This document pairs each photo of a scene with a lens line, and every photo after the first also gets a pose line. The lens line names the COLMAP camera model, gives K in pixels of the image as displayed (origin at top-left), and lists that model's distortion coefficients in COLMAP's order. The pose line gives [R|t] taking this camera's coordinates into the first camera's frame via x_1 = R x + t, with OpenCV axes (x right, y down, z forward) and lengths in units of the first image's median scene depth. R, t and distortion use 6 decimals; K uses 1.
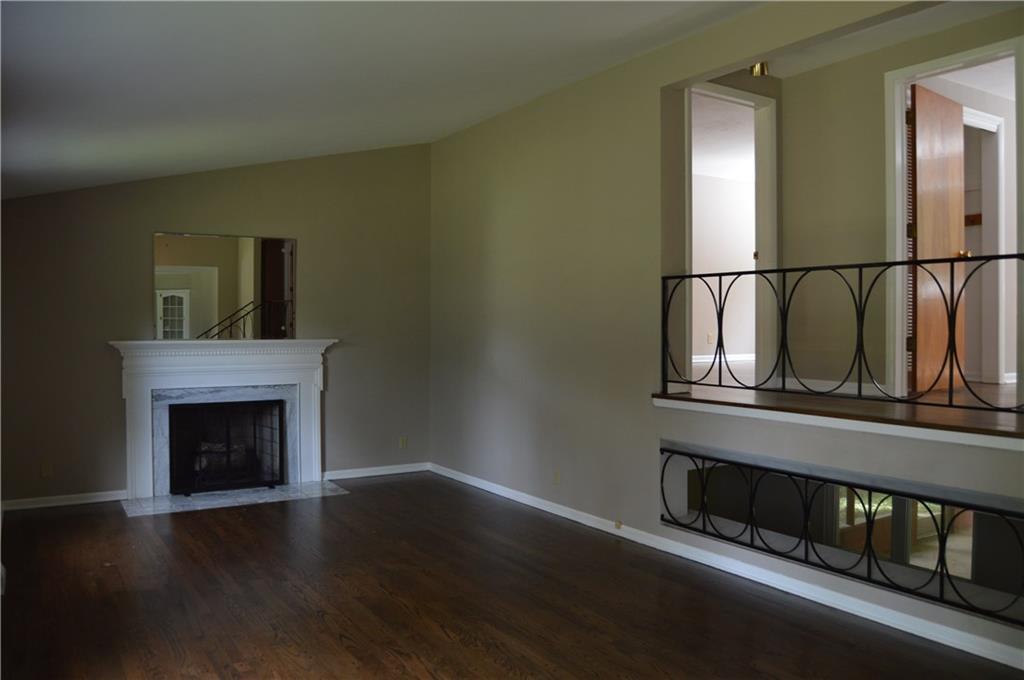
lens RADIAL K [[814.5, 0, 516.3], [0, 814.5, 339.0], [0, 0, 1]] dist [-0.099346, 0.045720]
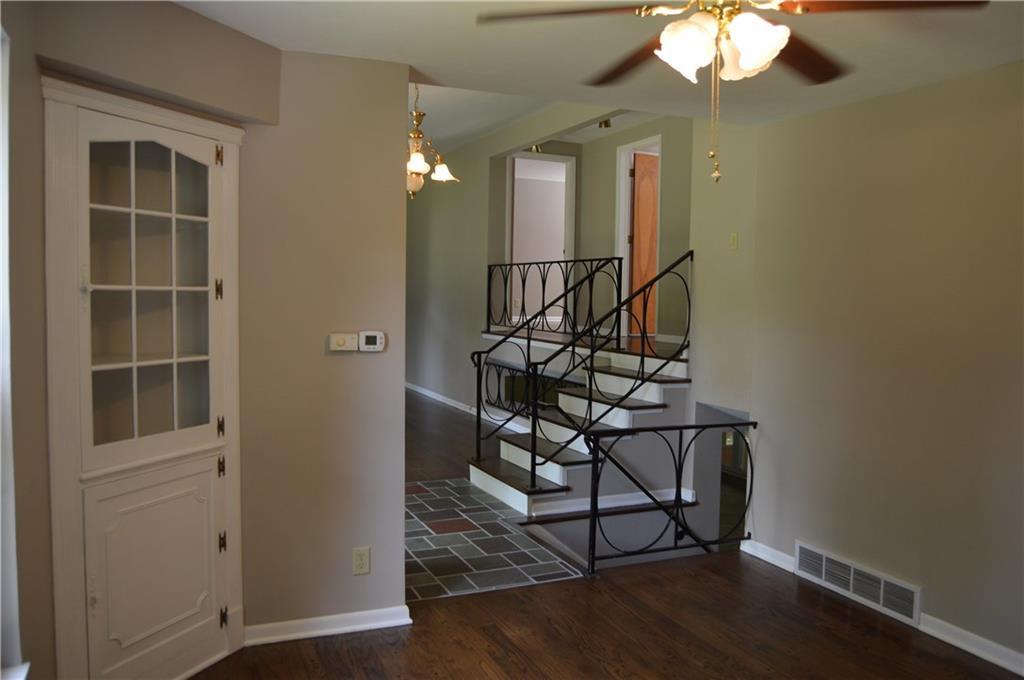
lens RADIAL K [[814.5, 0, 516.3], [0, 814.5, 339.0], [0, 0, 1]] dist [-0.099346, 0.045720]
pose [[0.989853, 0.026897, -0.139528, 0.435954], [-0.021895, 0.999066, 0.037260, 0.015027], [0.140400, -0.033827, 0.989517, -0.663302]]
